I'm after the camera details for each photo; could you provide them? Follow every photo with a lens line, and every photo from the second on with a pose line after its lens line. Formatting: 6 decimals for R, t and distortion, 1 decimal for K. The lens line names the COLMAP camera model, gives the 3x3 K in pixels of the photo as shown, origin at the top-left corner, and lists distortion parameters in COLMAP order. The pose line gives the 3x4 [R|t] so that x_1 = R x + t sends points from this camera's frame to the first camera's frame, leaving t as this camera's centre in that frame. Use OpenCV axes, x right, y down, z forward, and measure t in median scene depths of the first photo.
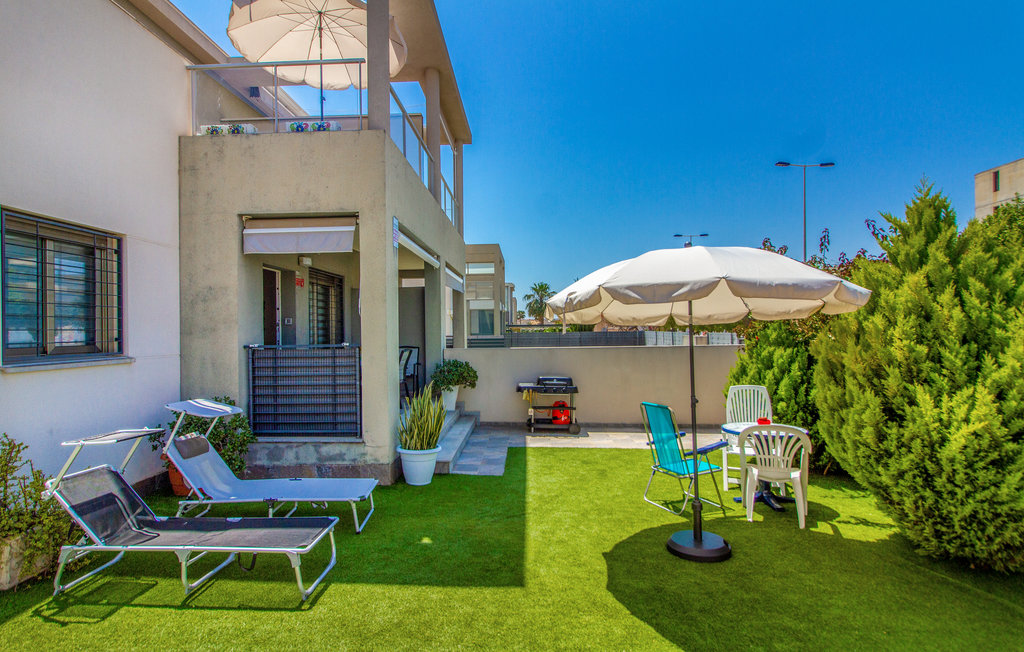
lens RADIAL K [[510.8, 0, 509.7], [0, 510.8, 327.2], [0, 0, 1]] dist [-0.000693, -0.001242]
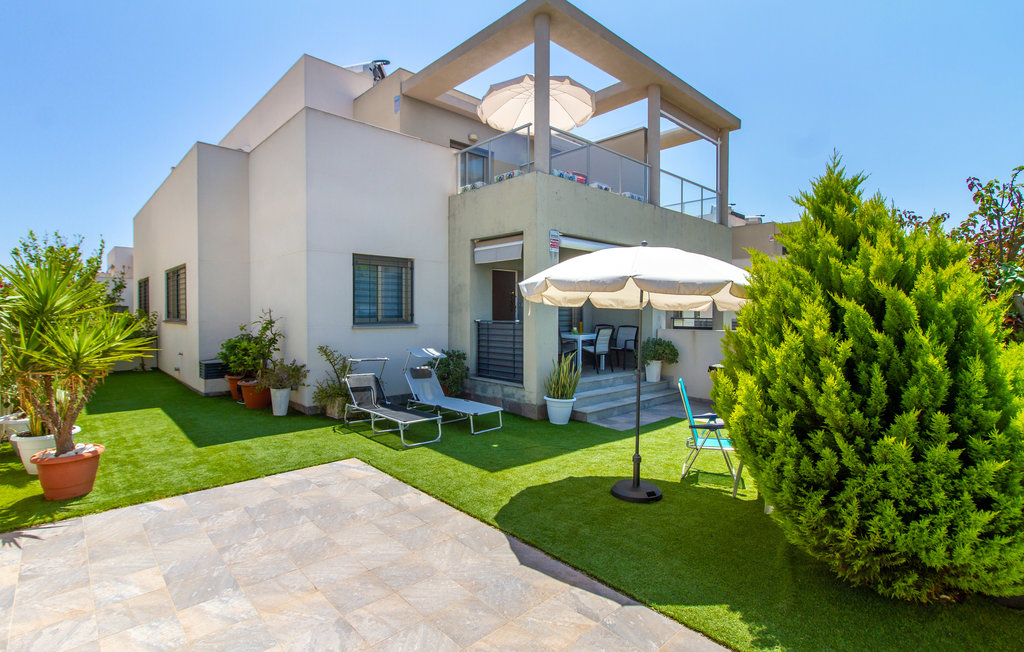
lens RADIAL K [[490.9, 0, 514.9], [0, 490.9, 322.7], [0, 0, 1]] dist [0.002277, 0.000311]
pose [[0.715353, 0.027252, -0.698232, 0.678048], [-0.006617, 0.999459, 0.032229, -0.007974], [0.698732, -0.018435, 0.715146, -0.026747]]
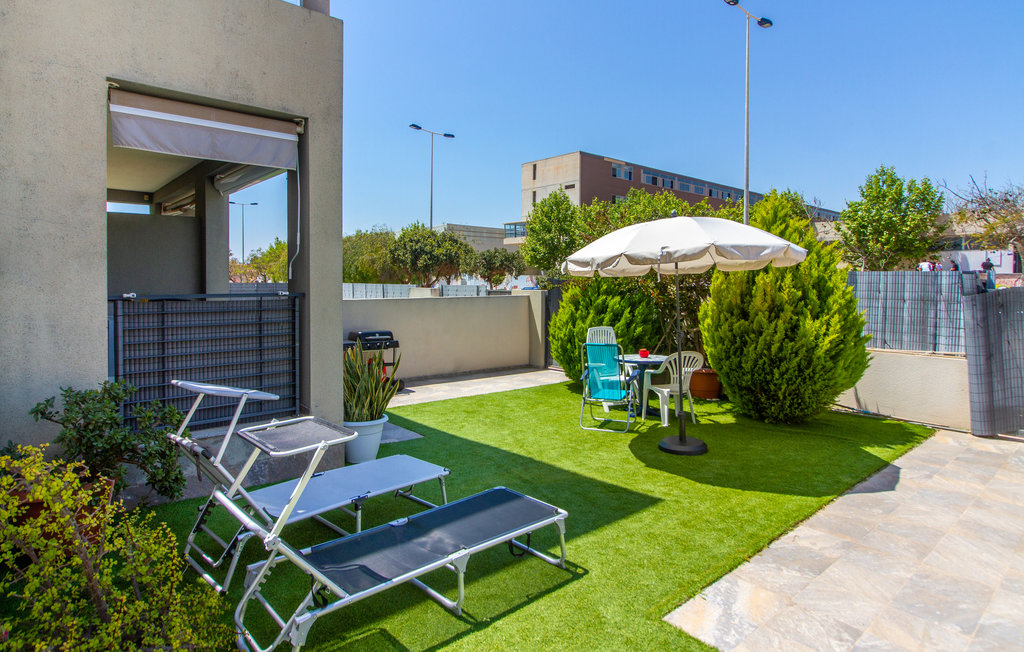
lens RADIAL K [[557.7, 0, 492.3], [0, 557.7, 293.1], [0, 0, 1]] dist [-0.000167, 0.000387]
pose [[0.729917, 0.001059, 0.683535, -0.663160], [-0.015801, 0.999758, 0.015325, 0.016527], [-0.683354, -0.021987, 0.729756, 0.208982]]
